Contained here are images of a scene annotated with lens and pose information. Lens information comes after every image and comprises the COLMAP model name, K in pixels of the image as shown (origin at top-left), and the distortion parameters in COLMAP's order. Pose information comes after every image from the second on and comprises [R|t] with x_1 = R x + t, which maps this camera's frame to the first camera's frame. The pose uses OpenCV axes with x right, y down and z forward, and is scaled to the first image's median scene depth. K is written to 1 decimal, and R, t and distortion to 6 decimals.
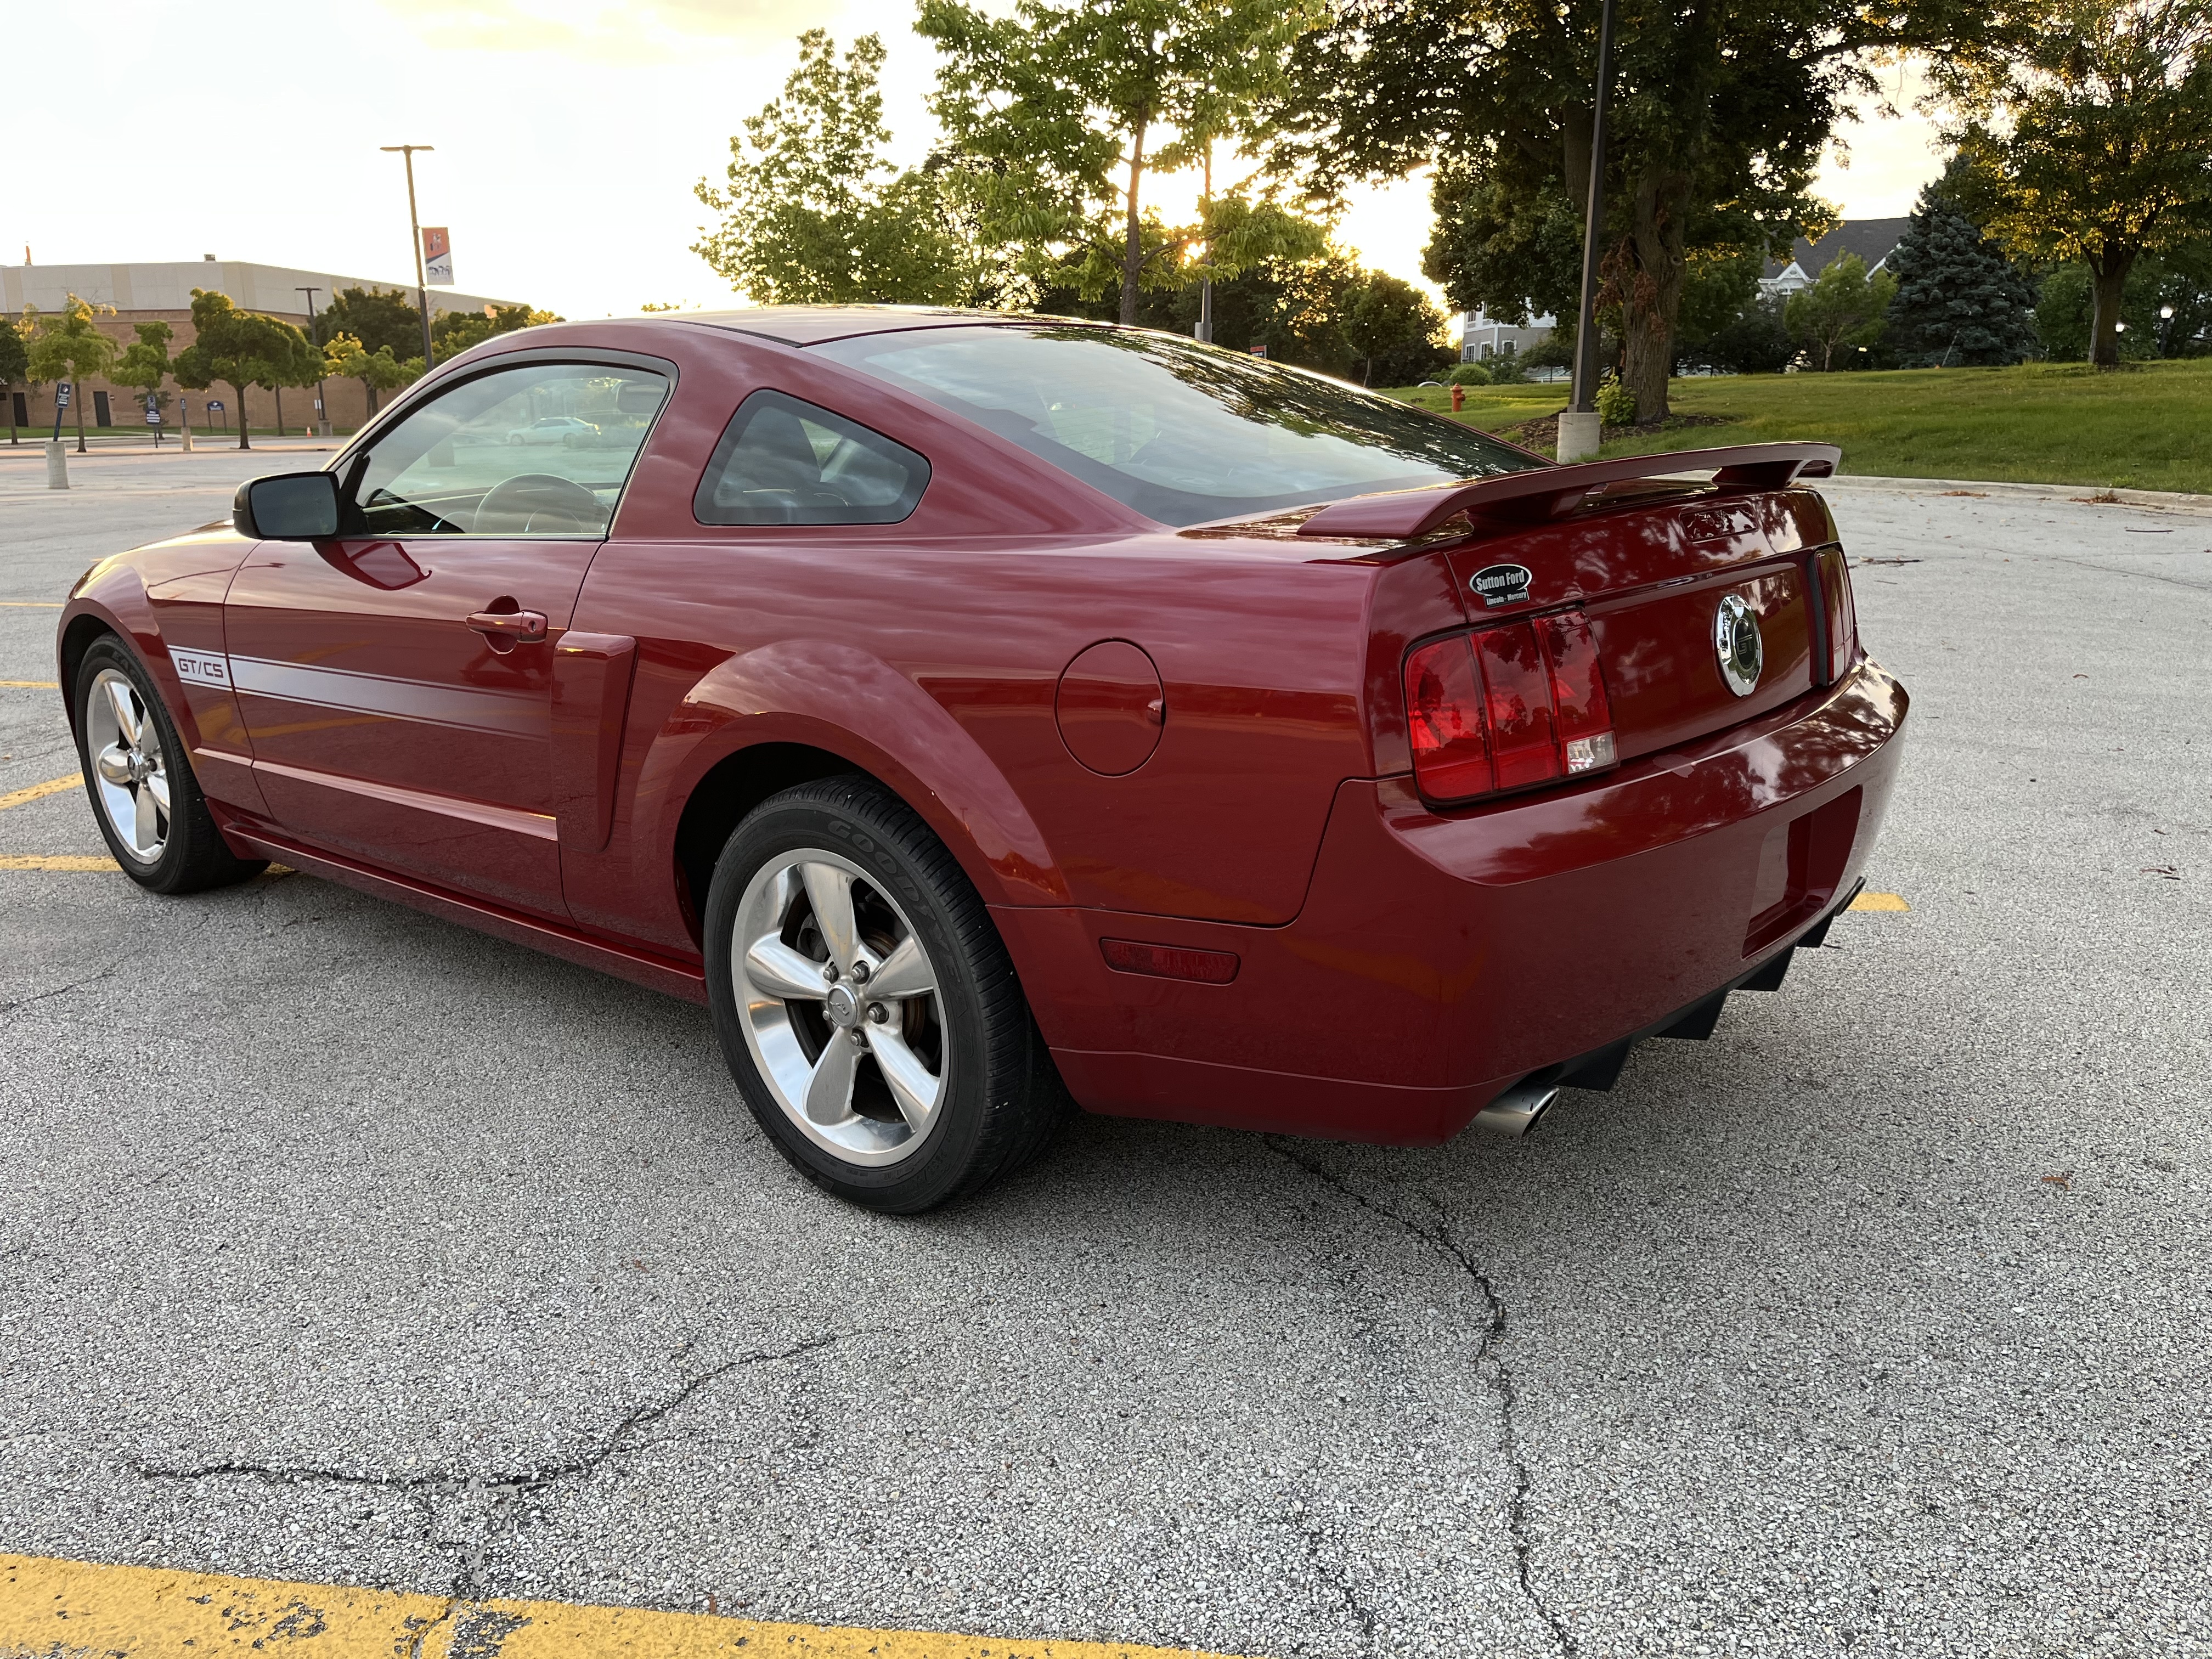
lens RADIAL K [[1680.7, 0, 1108.0], [0, 1680.7, 831.5], [0, 0, 1]] dist [0.047974, -0.061698]
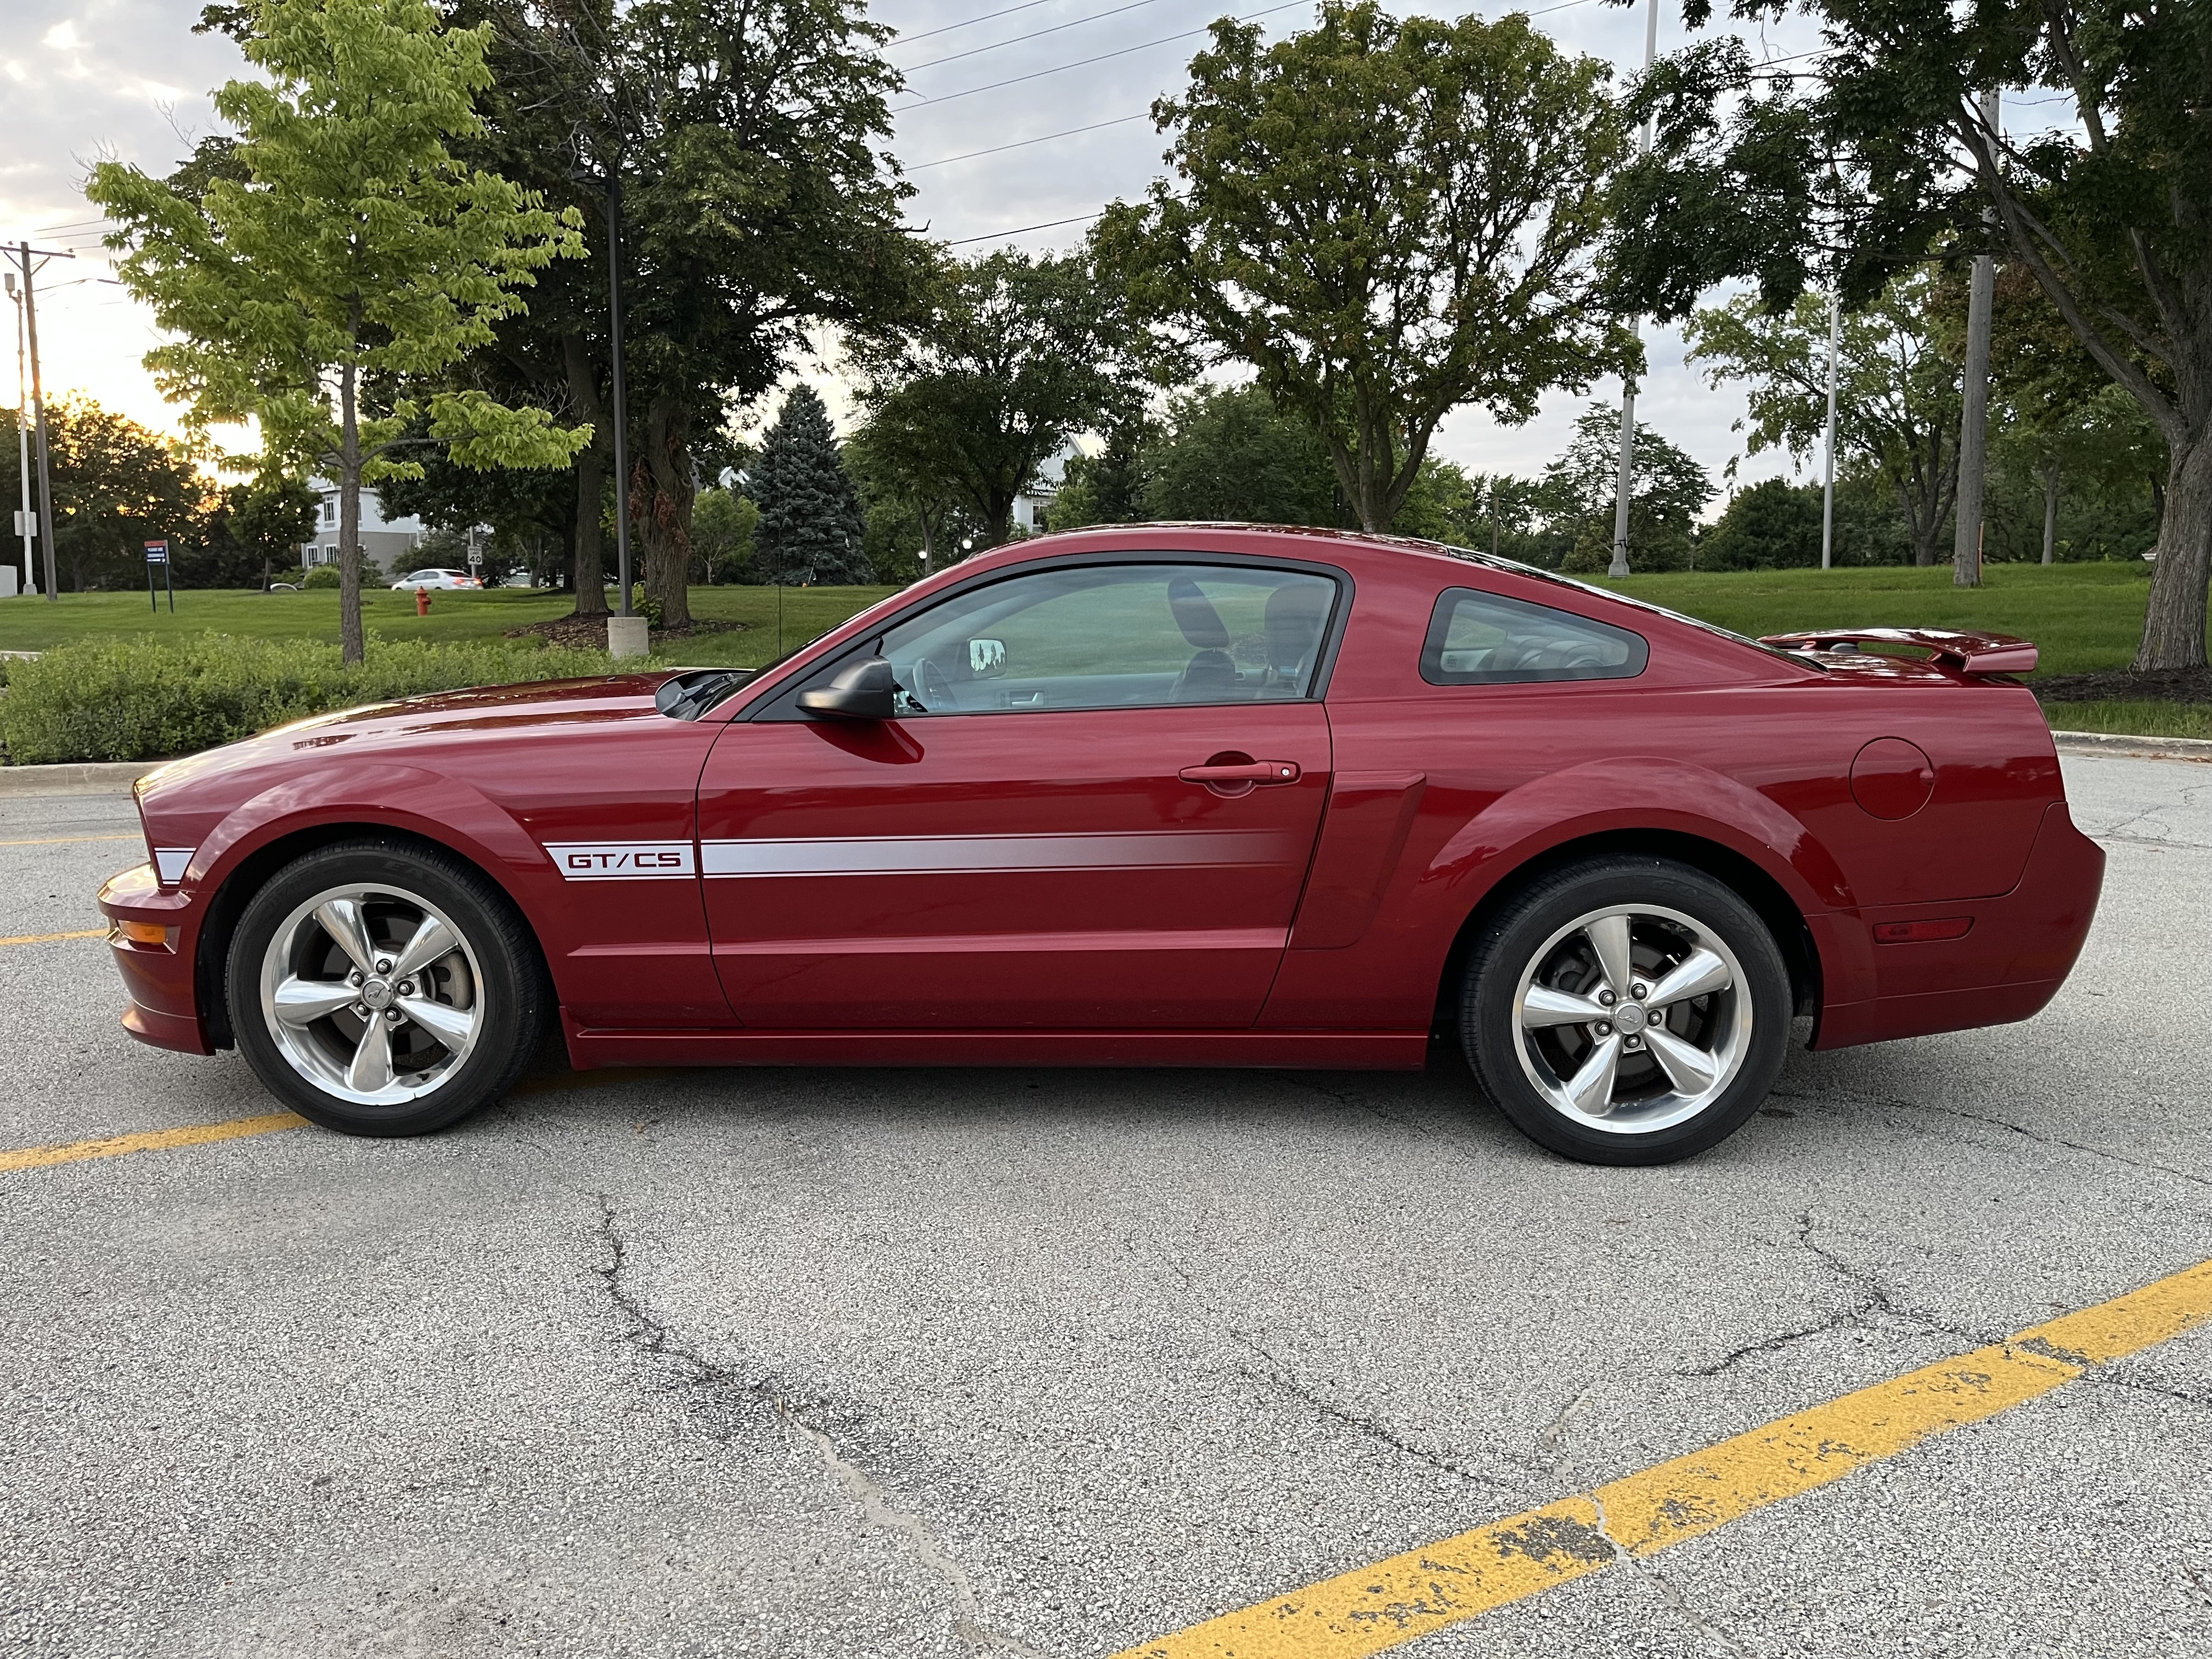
lens RADIAL K [[1680.7, 0, 1106.6], [0, 1680.7, 821.2], [0, 0, 1]] dist [0.047974, -0.061698]
pose [[0.791518, -0.063841, 0.607802, -0.134904], [0.138789, 0.987321, -0.077037, -0.001068], [-0.595178, 0.145332, 0.790343, 0.012779]]
